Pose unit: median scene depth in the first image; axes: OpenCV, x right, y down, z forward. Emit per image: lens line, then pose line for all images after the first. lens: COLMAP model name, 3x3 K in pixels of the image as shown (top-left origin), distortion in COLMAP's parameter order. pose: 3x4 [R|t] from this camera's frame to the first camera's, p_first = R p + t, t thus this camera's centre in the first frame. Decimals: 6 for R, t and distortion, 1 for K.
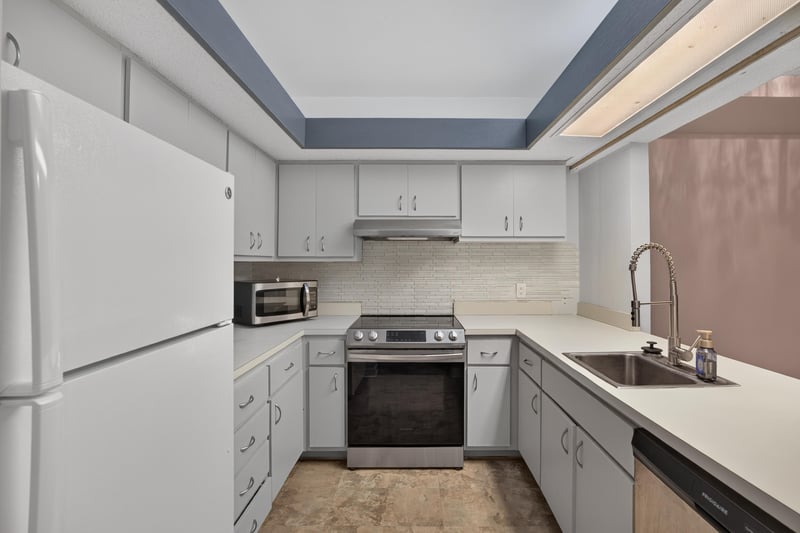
lens RADIAL K [[363.6, 0, 416.1], [0, 363.6, 253.9], [0, 0, 1]] dist [-0.000241, 0.010748]
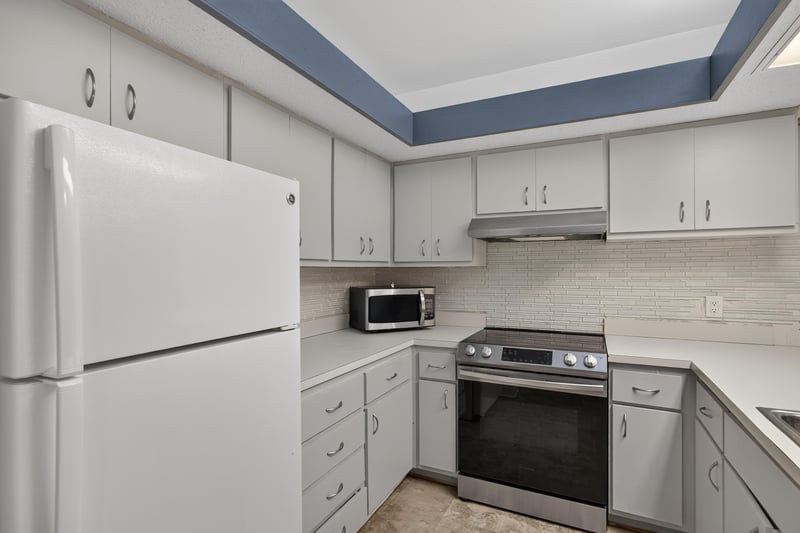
lens RADIAL K [[394.9, 0, 403.1], [0, 394.9, 263.2], [0, 0, 1]] dist [-0.001834, 0.014722]
pose [[0.898536, -0.009239, -0.438803, 0.113267], [0.014396, 0.999861, 0.008426, 0.003015], [0.438664, -0.013888, 0.898544, 0.070968]]
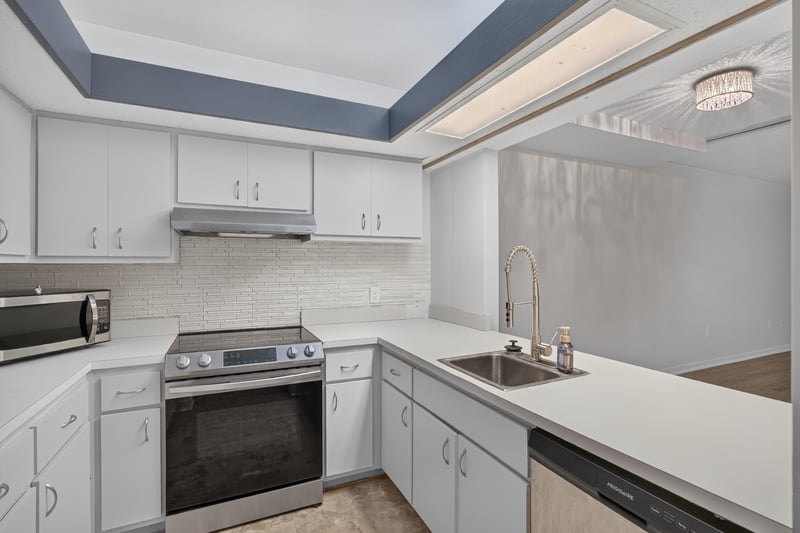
lens RADIAL K [[393.5, 0, 402.2], [0, 393.5, 260.5], [0, 0, 1]] dist [-0.001600, 0.015247]
pose [[0.911704, 0.004141, 0.410827, -0.078667], [-0.009727, 0.999886, 0.011508, 0.001251], [-0.410732, -0.014488, 0.911641, 0.075181]]
